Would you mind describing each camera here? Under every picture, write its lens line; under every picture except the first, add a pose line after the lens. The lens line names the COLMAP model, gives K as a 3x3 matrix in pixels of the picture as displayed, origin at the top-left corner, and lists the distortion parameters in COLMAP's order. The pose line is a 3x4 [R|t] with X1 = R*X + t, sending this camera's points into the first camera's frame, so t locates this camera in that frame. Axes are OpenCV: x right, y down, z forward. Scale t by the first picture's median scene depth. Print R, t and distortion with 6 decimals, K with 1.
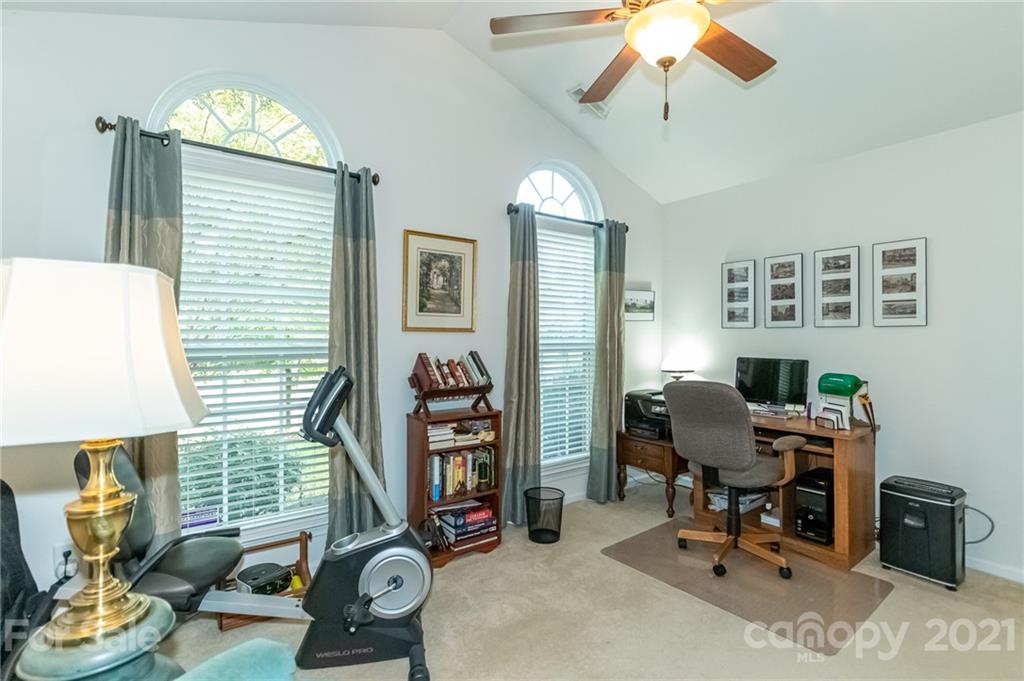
lens RADIAL K [[477.2, 0, 515.8], [0, 477.2, 334.9], [0, 0, 1]] dist [0.001695, -0.000862]
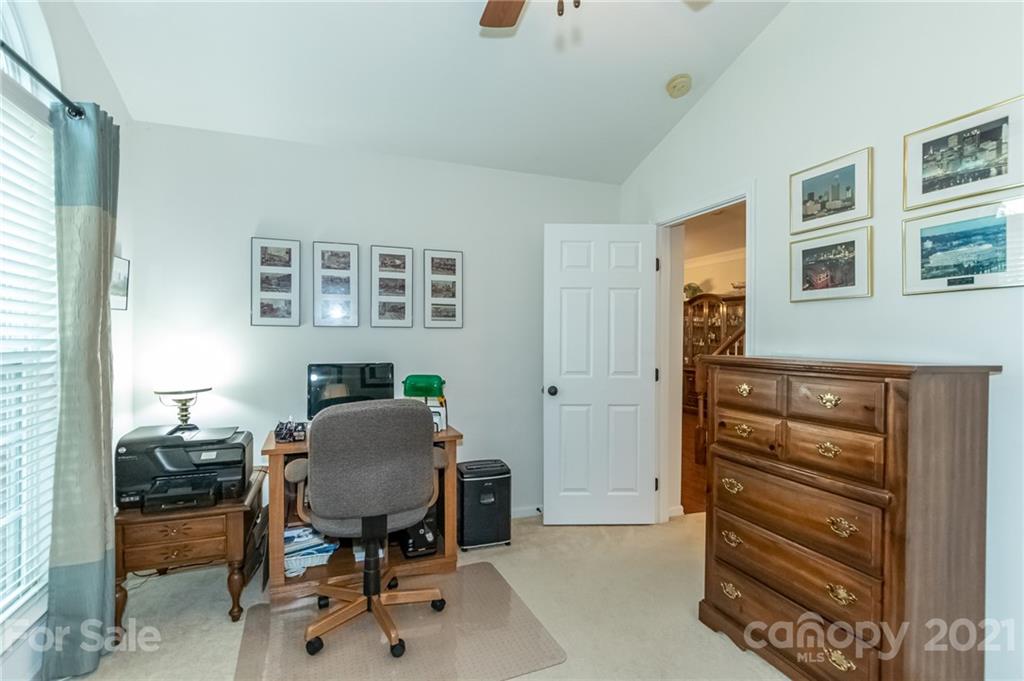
lens RADIAL K [[477.2, 0, 510.1], [0, 477.2, 336.1], [0, 0, 1]] dist [0.001695, -0.000862]
pose [[0.278689, -0.000811, 0.960381, -0.209520], [-0.006395, 0.999976, 0.002700, -0.002965], [-0.960360, -0.006894, 0.278678, 0.530001]]
